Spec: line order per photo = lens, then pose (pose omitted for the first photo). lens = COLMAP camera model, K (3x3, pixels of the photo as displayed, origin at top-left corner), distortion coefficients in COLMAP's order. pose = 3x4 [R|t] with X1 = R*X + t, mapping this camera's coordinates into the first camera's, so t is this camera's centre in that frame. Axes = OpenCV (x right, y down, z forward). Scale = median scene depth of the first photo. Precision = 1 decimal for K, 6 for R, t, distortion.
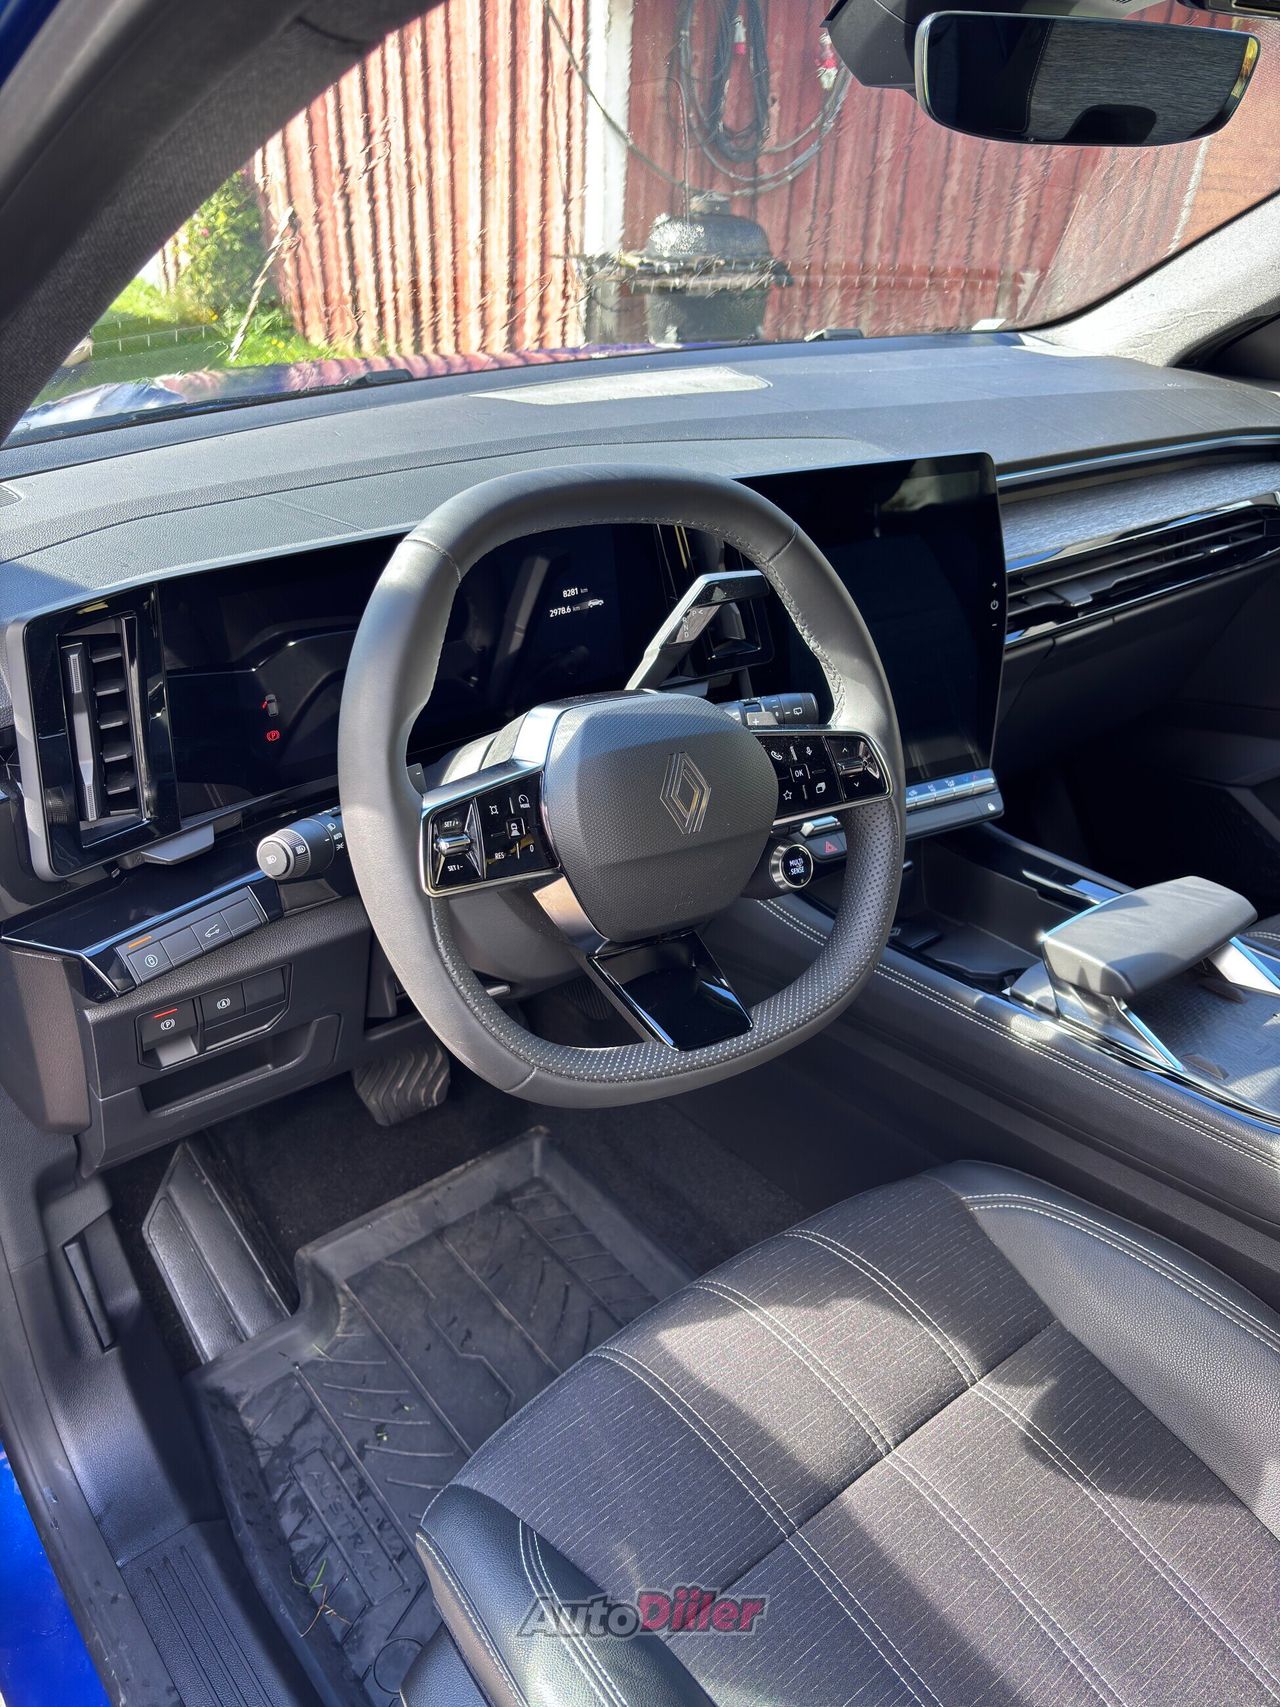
lens RADIAL K [[1325.5, 0, 635.9], [0, 1325.5, 874.9], [0, 0, 1]] dist [0.007926, 0.008304]
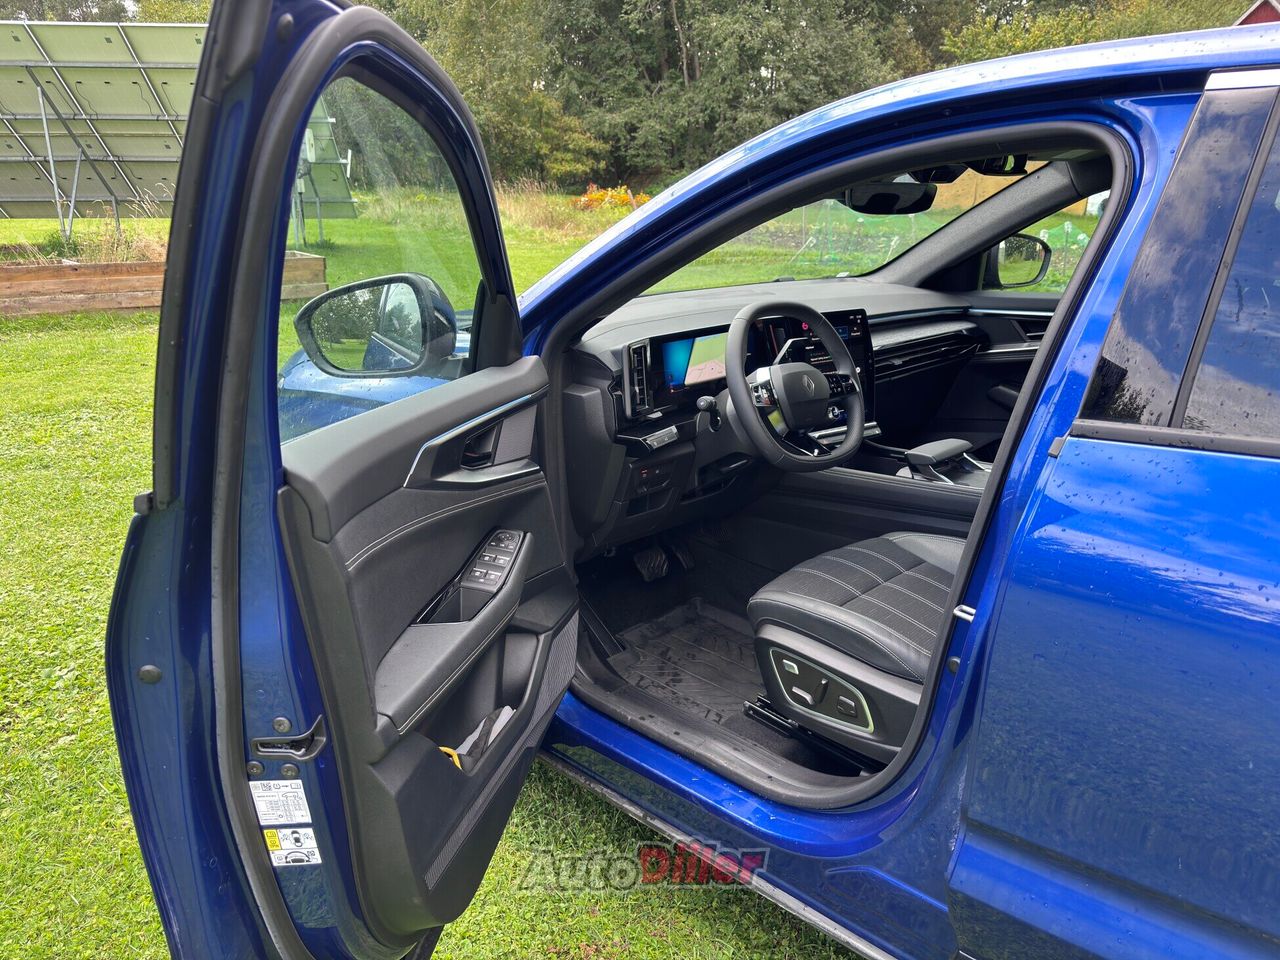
lens RADIAL K [[965.1, 0, 647.2], [0, 965.1, 510.1], [0, 0, 1]] dist [0.061406, -0.121181]
pose [[0.993430, -0.050542, 0.102672, -0.424309], [0.068789, 0.980741, -0.182799, 0.445707], [-0.091456, 0.188661, 0.977774, -0.902593]]
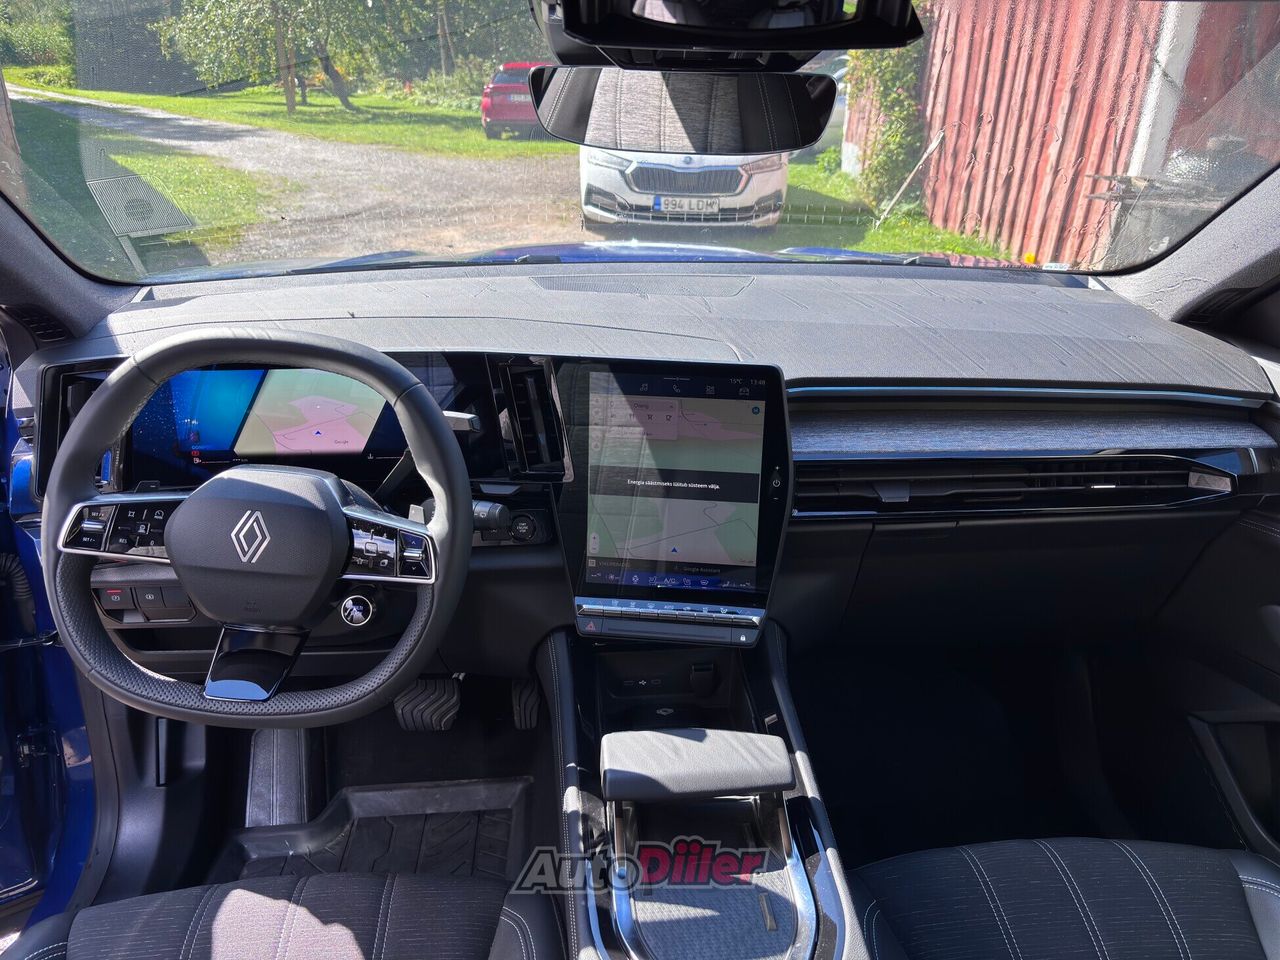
lens RADIAL K [[976.5, 0, 640.0], [0, 976.5, 480.0], [0, 0, 1]] dist [0.068051, -0.090268]
pose [[0.823743, 0.217067, -0.523765, 0.639606], [-0.277838, 0.959829, -0.039176, -0.131705], [0.494221, 0.177793, 0.850962, 0.140539]]
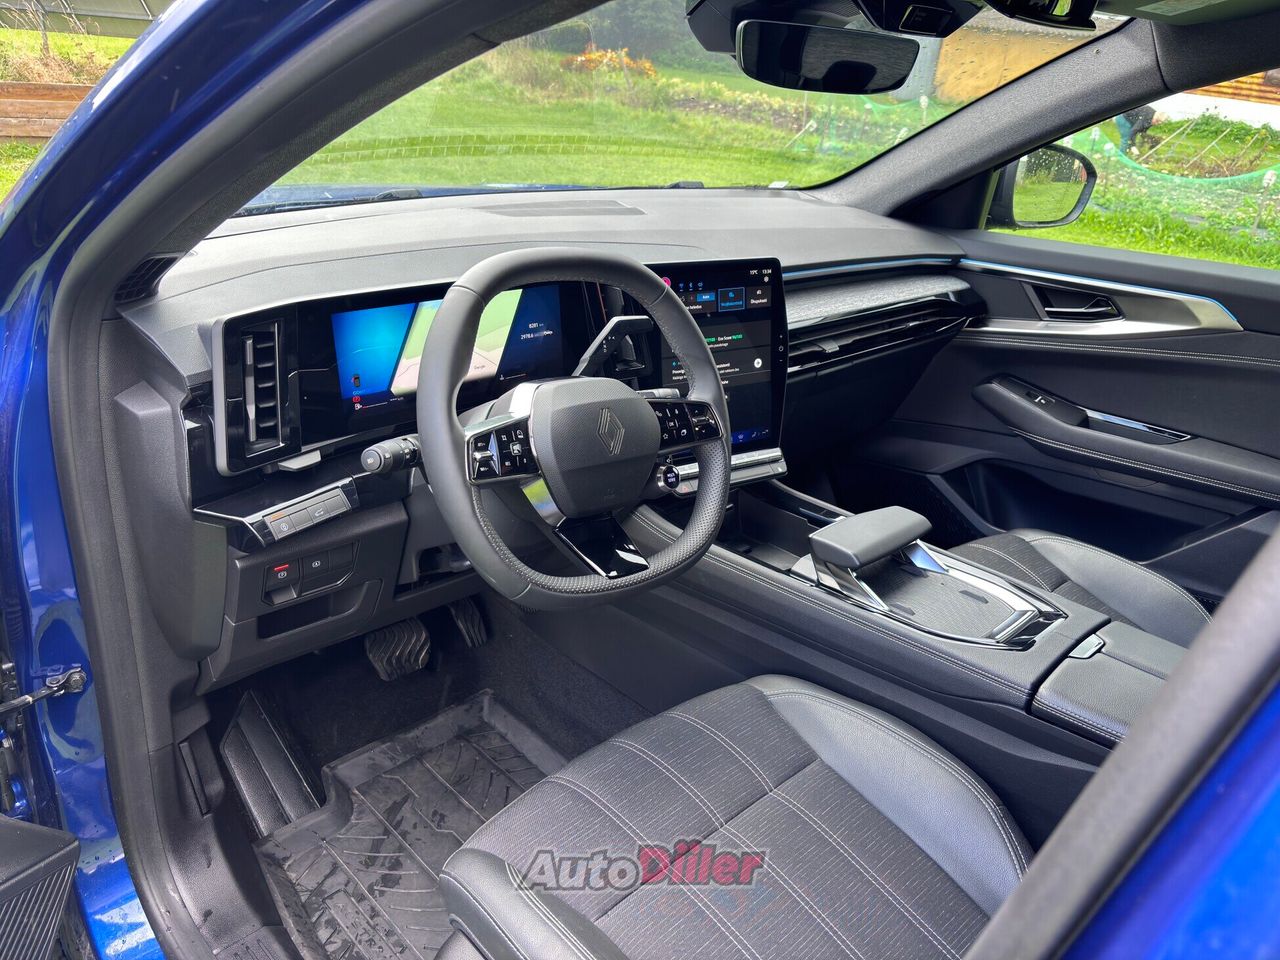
lens RADIAL K [[976.5, 0, 640.0], [0, 976.5, 480.0], [0, 0, 1]] dist [0.068051, -0.090268]
pose [[0.993215, 0.018386, 0.114827, -0.043160], [-0.007440, 0.995446, -0.095034, 0.078075], [-0.116052, 0.093534, 0.988829, -0.176859]]
